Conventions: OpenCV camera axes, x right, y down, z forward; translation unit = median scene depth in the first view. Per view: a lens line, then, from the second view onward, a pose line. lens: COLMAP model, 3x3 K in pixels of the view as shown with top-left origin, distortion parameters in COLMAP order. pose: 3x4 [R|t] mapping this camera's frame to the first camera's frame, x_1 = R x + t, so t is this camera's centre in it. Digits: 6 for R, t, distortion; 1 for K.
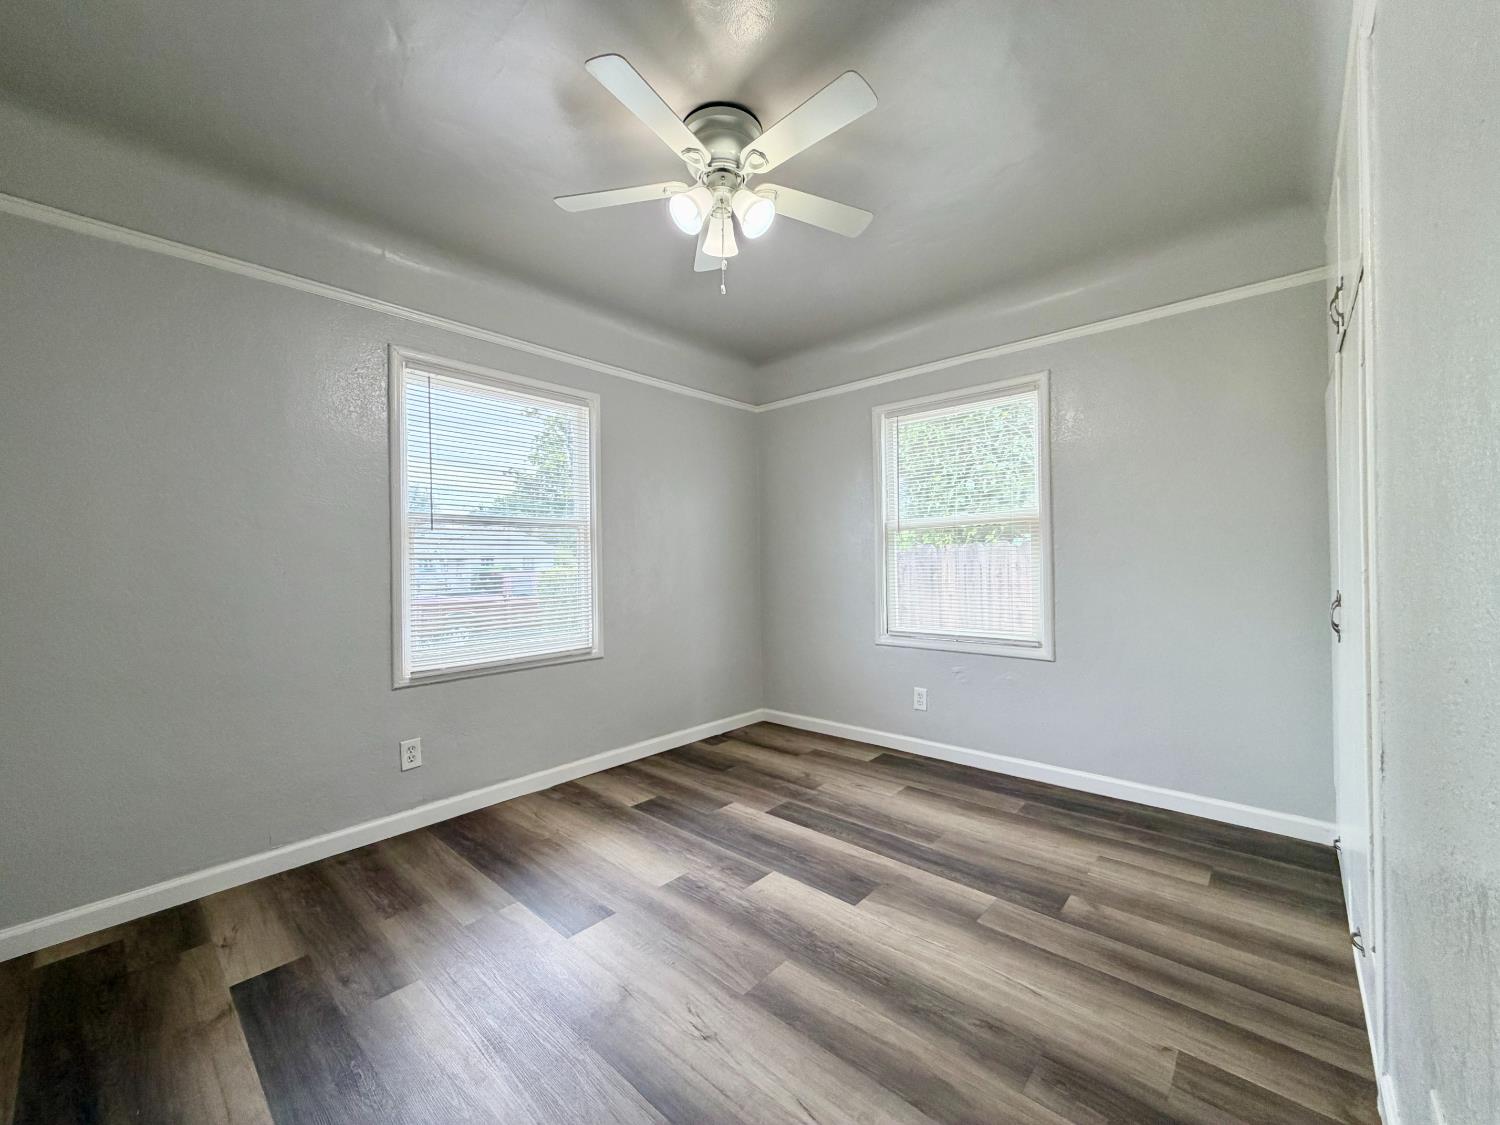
lens RADIAL K [[595.3, 0, 750.0], [0, 595.3, 561.7], [0, 0, 1]] dist [0.001789, -0.001012]
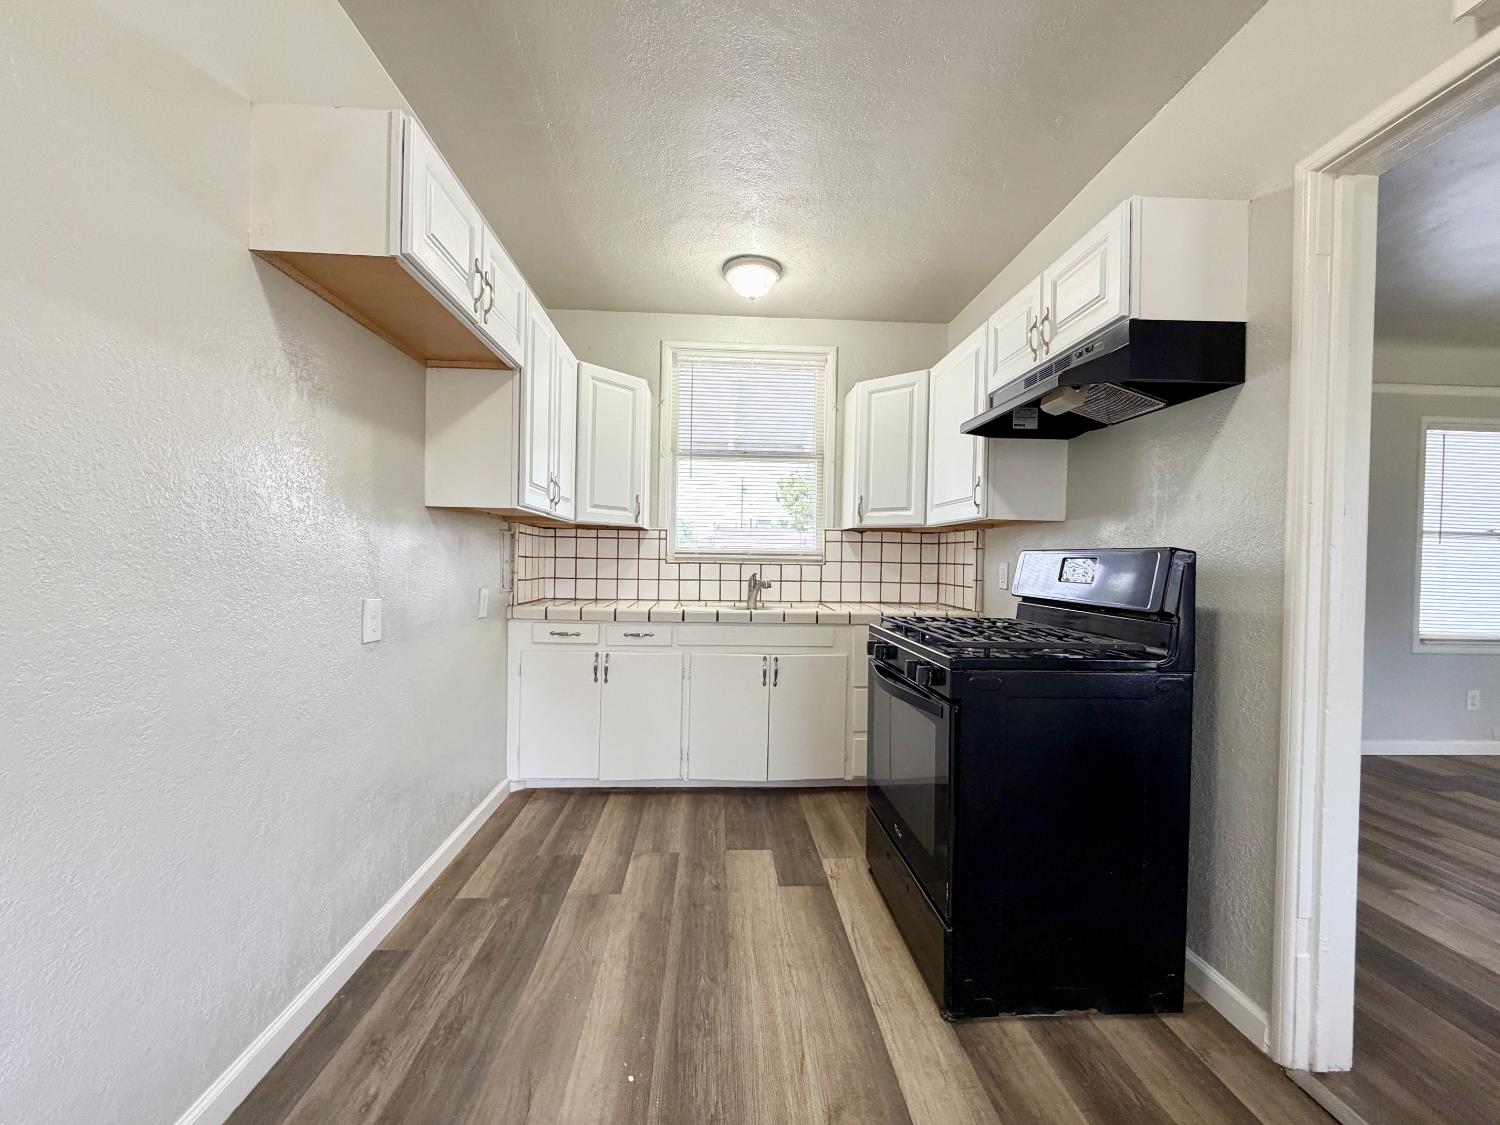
lens RADIAL K [[595.3, 0, 748.1], [0, 595.3, 564.0], [0, 0, 1]] dist [0.001789, -0.001012]
pose [[0.711181, 0.024529, -0.702581, -0.803957], [-0.019097, 0.999696, 0.015571, 0.005496], [0.702750, 0.002343, 0.711433, -1.232625]]
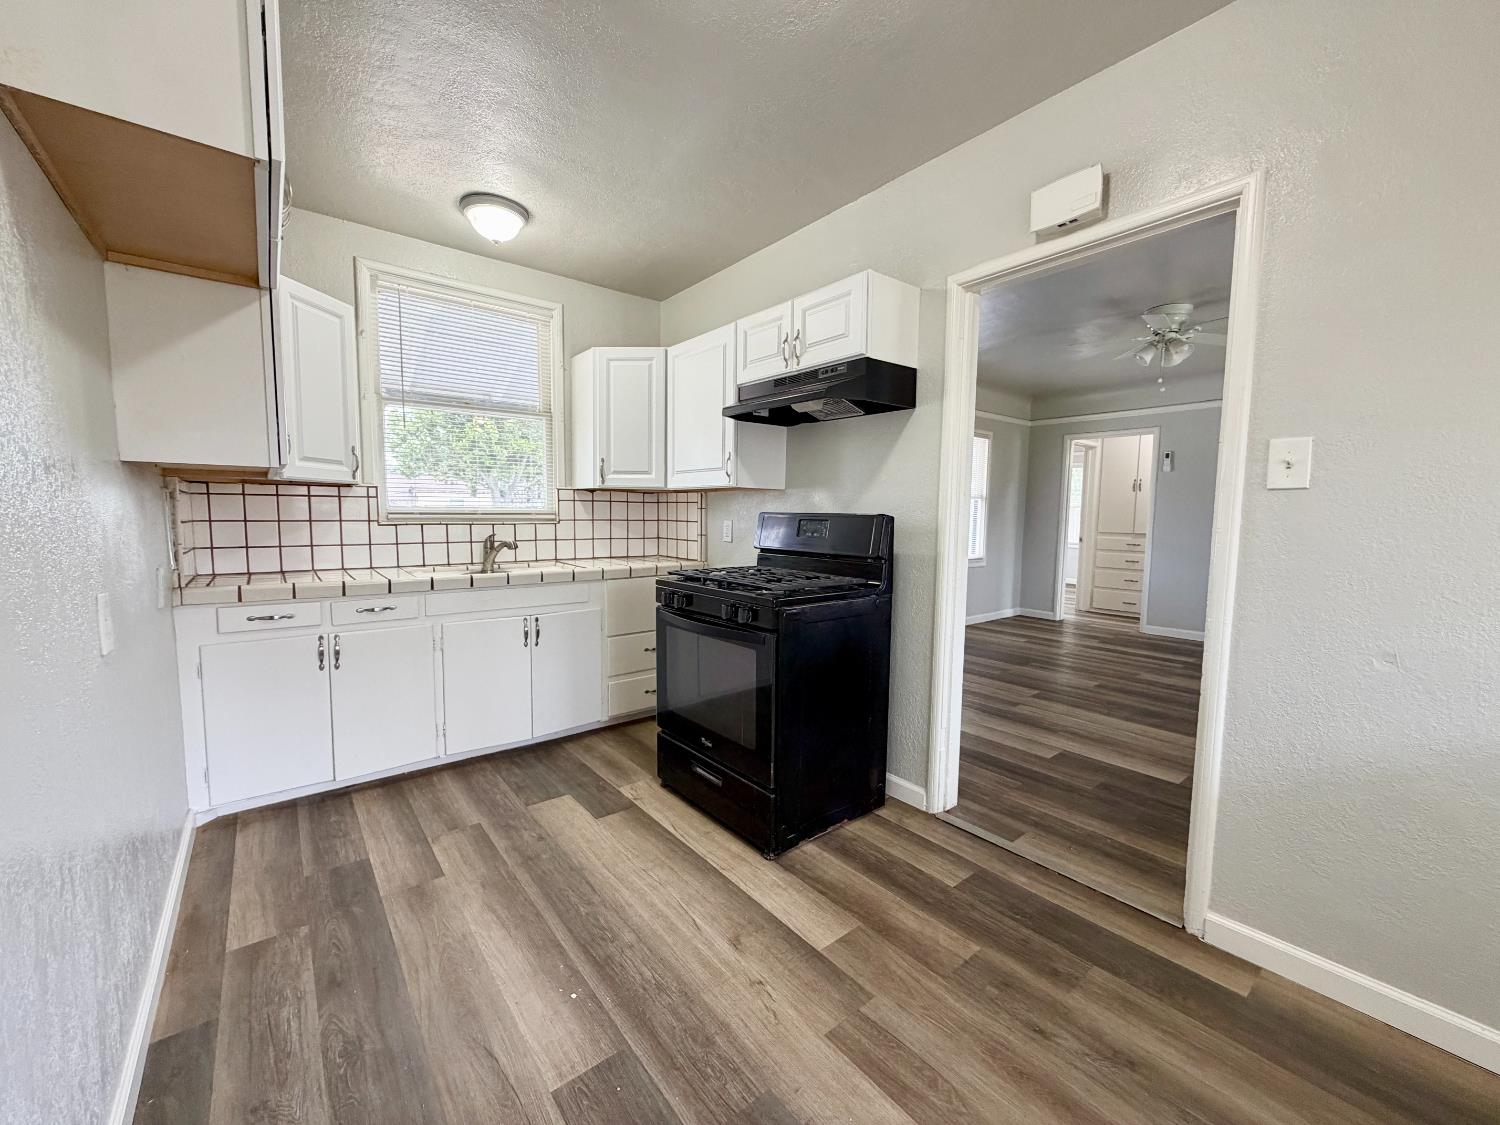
lens RADIAL K [[595.3, 0, 746.1], [0, 595.3, 562.7], [0, 0, 1]] dist [0.001789, -0.001012]
pose [[0.987104, 0.029388, -0.157360, -1.393741], [-0.015644, 0.996008, 0.087877, -0.053854], [0.159314, -0.084282, 0.983624, -1.927852]]
